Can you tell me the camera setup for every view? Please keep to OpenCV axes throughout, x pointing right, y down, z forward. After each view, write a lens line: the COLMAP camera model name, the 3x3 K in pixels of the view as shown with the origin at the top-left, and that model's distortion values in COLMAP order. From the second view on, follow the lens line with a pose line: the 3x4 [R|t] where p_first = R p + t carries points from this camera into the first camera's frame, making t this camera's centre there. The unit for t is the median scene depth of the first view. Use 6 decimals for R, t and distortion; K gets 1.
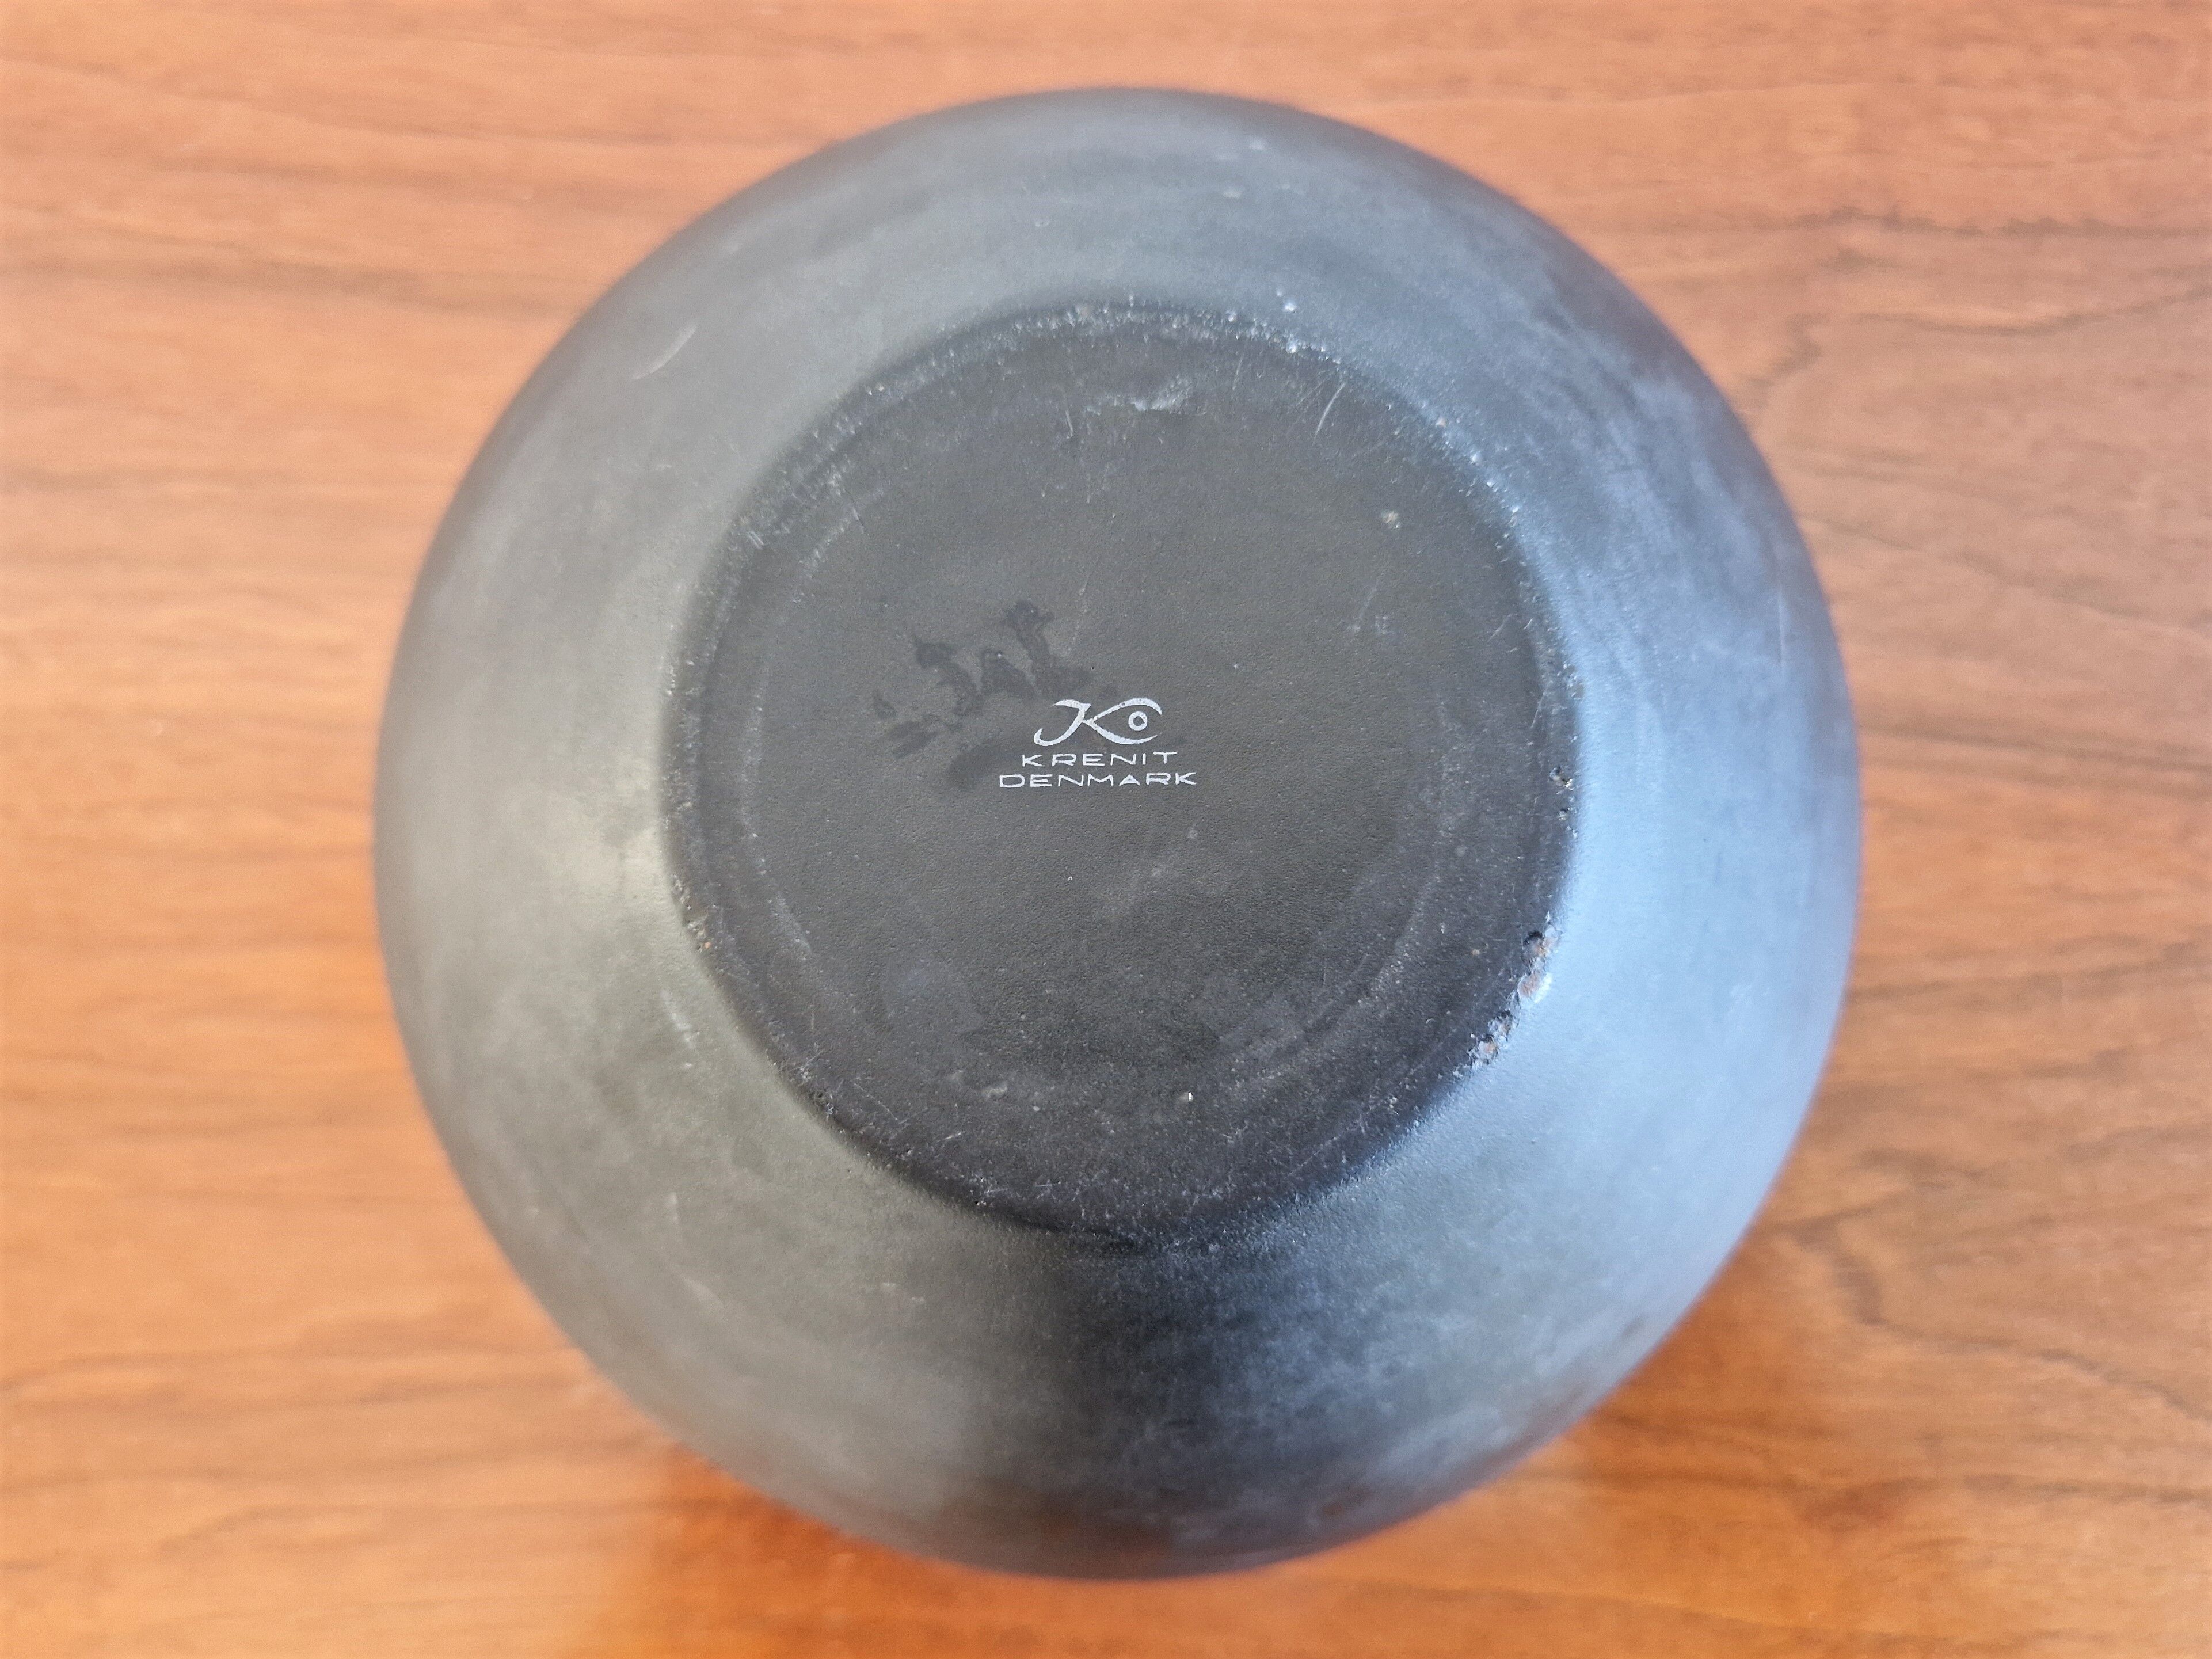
lens RADIAL K [[1485.6, 0, 1109.2], [0, 1485.6, 836.6], [0, 0, 1]] dist [0.001068, 0.001774]
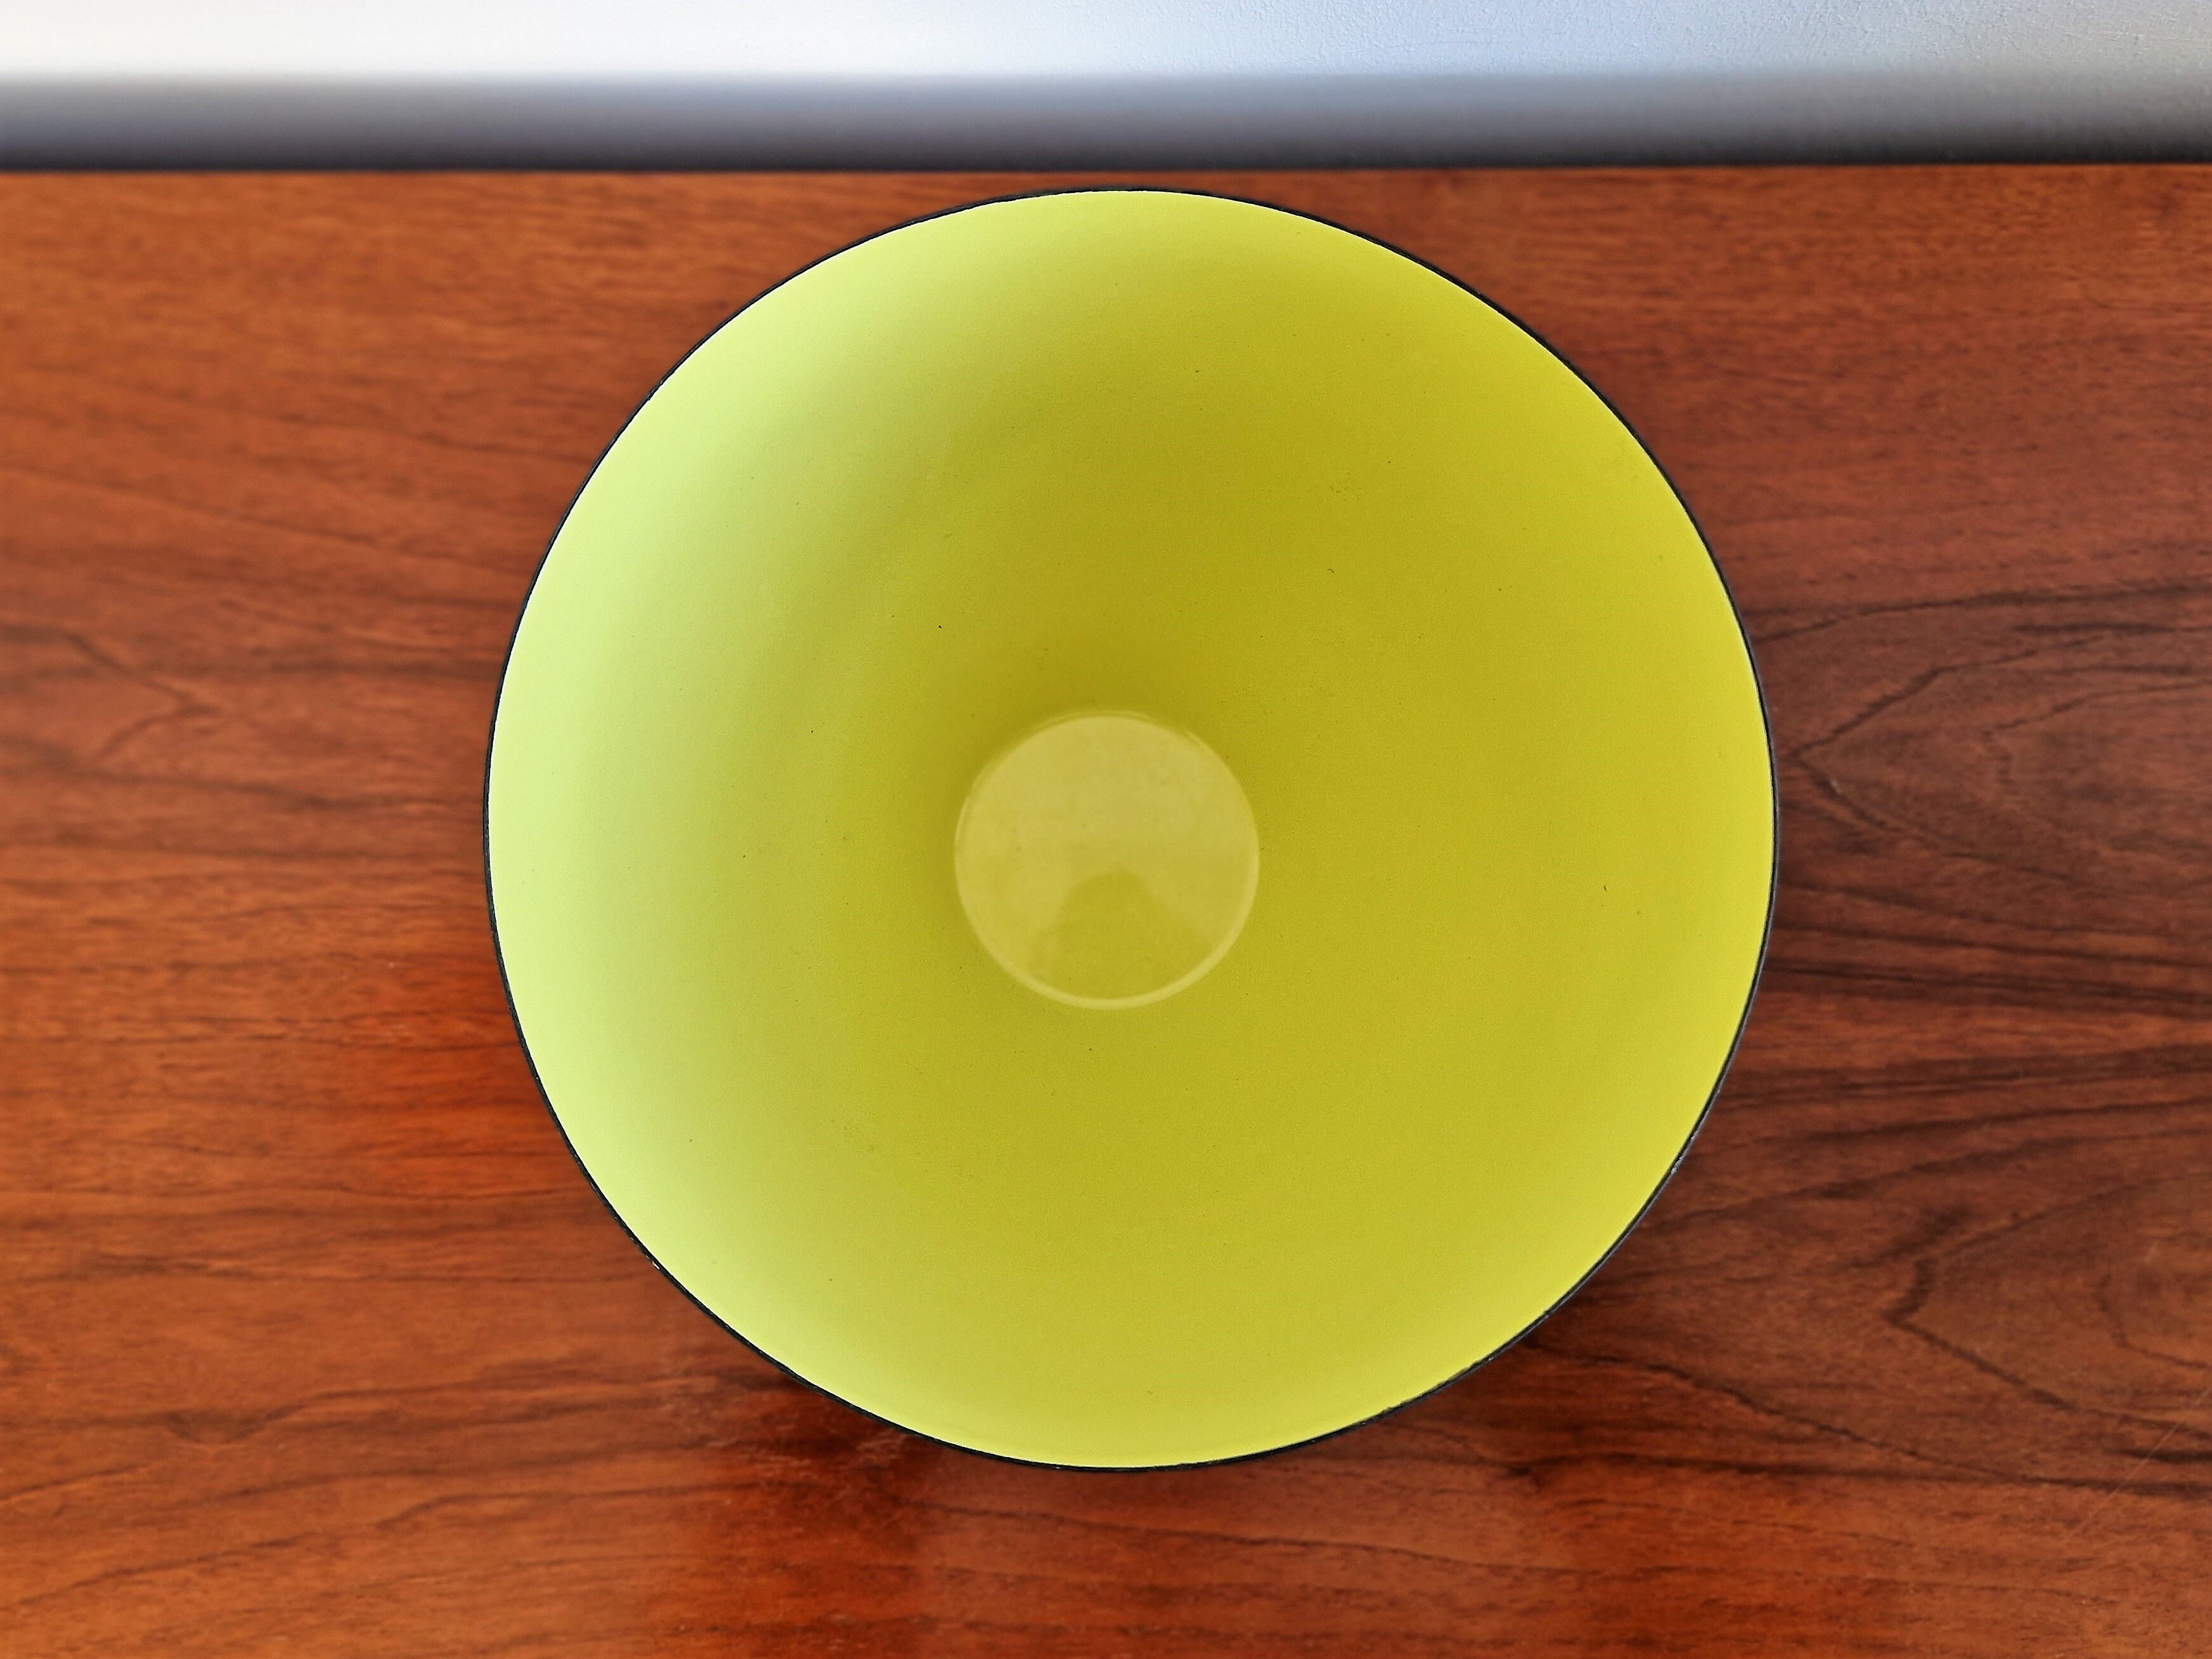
lens RADIAL K [[1485.4, 0, 1098.4], [0, 1485.4, 832.0], [0, 0, 1]] dist [0.001068, 0.001774]
pose [[0.995274, -0.007848, 0.096786, -0.063868], [0.020490, 0.991260, -0.130324, 0.005050], [-0.094917, 0.131692, 0.986736, -0.573897]]
